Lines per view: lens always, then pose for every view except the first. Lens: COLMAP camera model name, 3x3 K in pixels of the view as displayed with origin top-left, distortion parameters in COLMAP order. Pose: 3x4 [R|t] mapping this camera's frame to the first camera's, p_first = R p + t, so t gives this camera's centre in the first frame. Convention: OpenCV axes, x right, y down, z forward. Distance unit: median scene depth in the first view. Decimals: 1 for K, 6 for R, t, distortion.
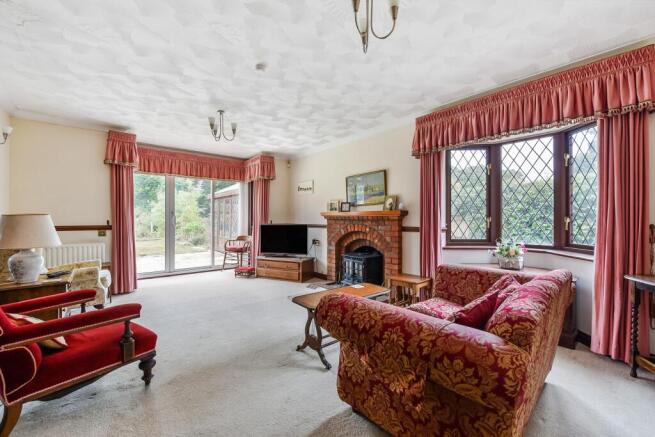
lens RADIAL K [[265.3, 0, 327.8], [0, 265.3, 222.2], [0, 0, 1]] dist [0.000335, 0.000023]
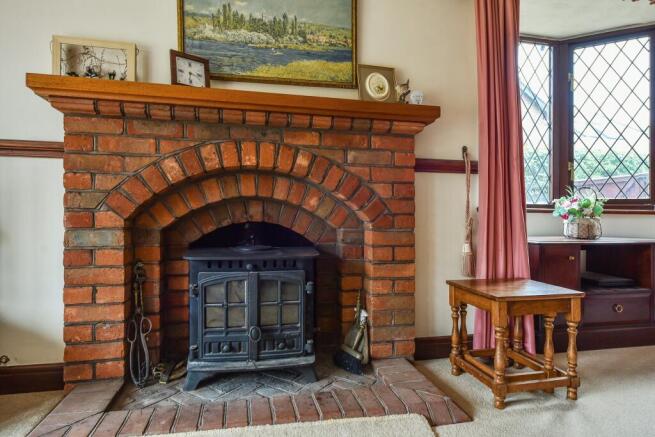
lens RADIAL K [[375.6, 0, 328.7], [0, 375.6, 217.6], [0, 0, 1]] dist [0.002077, 0.000849]
pose [[0.457377, -0.002573, 0.889269, -0.198558], [-0.002331, 0.999989, 0.004092, 0.083661], [-0.889270, -0.003944, 0.457366, 0.740528]]
